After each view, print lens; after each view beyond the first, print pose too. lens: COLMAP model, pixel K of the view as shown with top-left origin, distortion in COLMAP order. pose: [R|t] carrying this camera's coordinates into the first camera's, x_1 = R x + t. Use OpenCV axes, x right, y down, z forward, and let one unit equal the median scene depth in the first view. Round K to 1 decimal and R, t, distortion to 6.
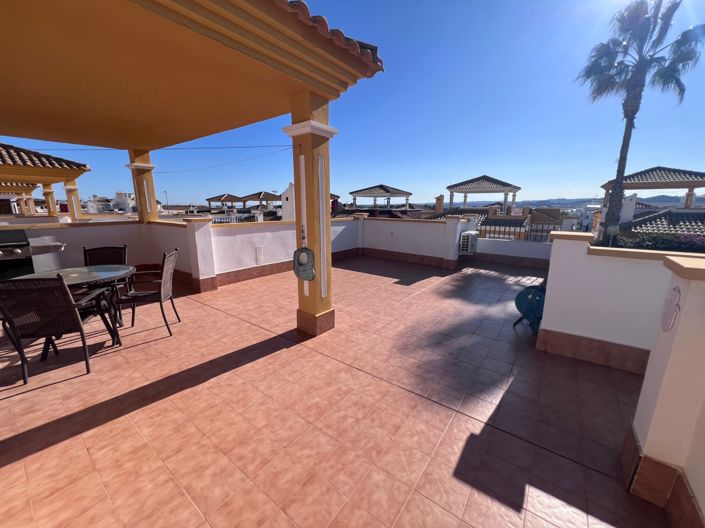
lens RADIAL K [[281.8, 0, 351.0], [0, 281.8, 263.8], [0, 0, 1]] dist [-0.000715, -0.000199]
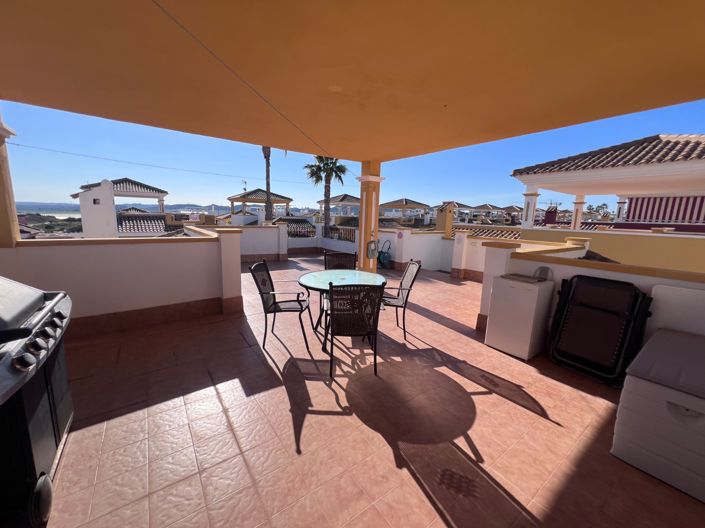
lens RADIAL K [[281.8, 0, 350.5], [0, 281.8, 263.1], [0, 0, 1]] dist [-0.000715, -0.000199]
pose [[0.292151, -0.152501, 0.944135, -1.107351], [0.174475, 0.979136, 0.104166, -0.050444], [-0.940322, 0.134296, 0.312664, 0.350306]]
